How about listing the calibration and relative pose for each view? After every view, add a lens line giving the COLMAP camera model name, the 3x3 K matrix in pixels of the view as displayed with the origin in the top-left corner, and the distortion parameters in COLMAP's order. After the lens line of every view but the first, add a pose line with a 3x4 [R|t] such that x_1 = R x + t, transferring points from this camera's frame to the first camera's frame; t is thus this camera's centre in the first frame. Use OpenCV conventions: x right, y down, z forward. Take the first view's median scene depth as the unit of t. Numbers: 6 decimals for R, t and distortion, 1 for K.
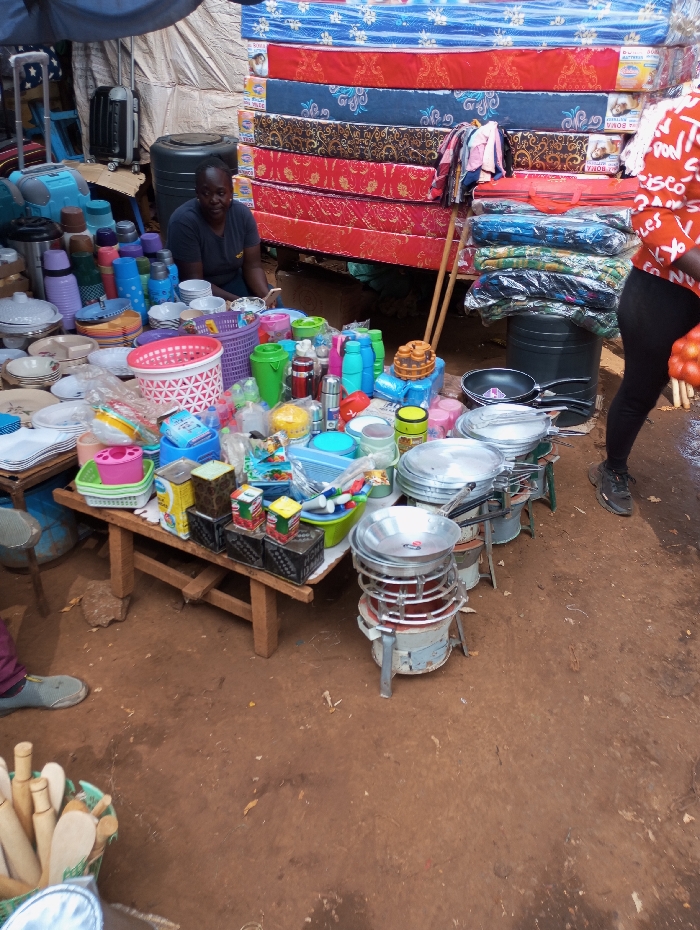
lens RADIAL K [[706.5, 0, 350.0], [0, 706.5, 465.0], [0, 0, 1]] dist [0.034637, -0.072853]
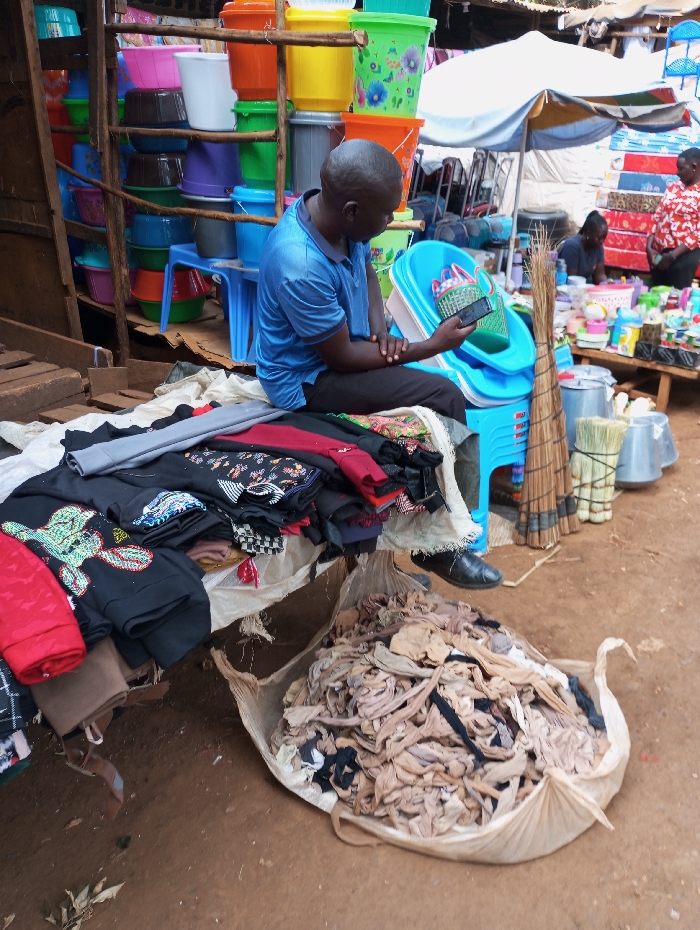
lens RADIAL K [[706.5, 0, 350.0], [0, 706.5, 465.0], [0, 0, 1]] dist [0.034637, -0.072853]
pose [[0.973980, 0.086849, -0.209332, -0.343779], [-0.113158, 0.986646, -0.117152, 0.462627], [0.196362, 0.137791, 0.970801, -0.749906]]
